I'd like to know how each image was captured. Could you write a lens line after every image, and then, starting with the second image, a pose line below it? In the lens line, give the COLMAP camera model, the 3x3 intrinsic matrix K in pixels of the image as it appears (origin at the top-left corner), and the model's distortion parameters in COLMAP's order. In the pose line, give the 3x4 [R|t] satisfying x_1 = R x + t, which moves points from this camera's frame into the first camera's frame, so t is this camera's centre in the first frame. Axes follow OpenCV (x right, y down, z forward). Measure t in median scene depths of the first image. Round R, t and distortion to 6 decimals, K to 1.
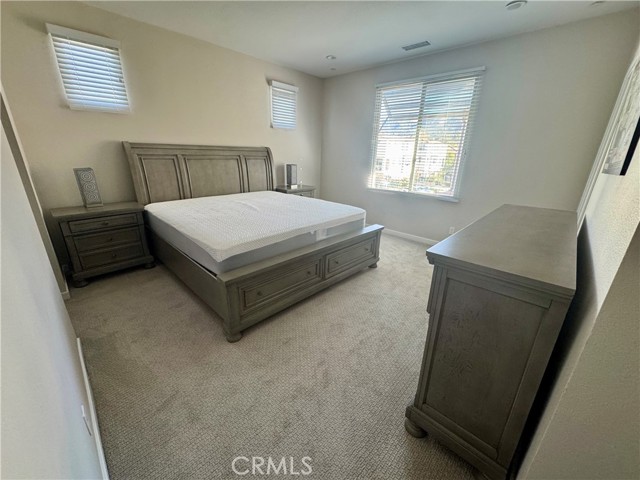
lens RADIAL K [[256.7, 0, 320.1], [0, 256.7, 240.5], [0, 0, 1]] dist [-0.000750, -0.000104]
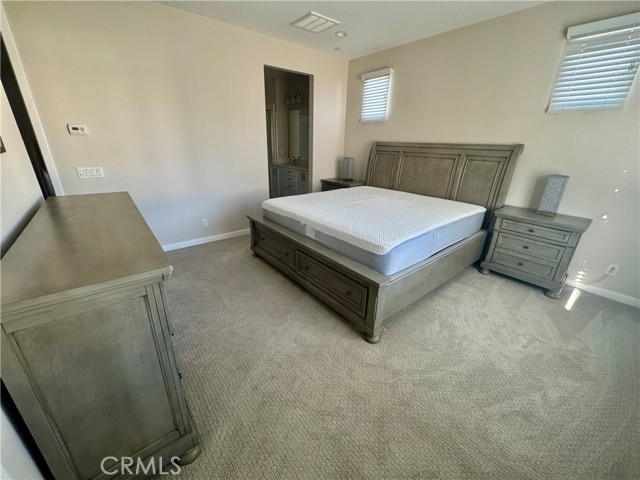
lens RADIAL K [[256.7, 0, 317.7], [0, 256.7, 240.7], [0, 0, 1]] dist [-0.000750, -0.000104]
pose [[-0.119462, 0.332190, -0.935617, 0.663826], [-0.348746, 0.868275, 0.352809, -0.250095], [0.929573, 0.368440, 0.012124, 0.747368]]
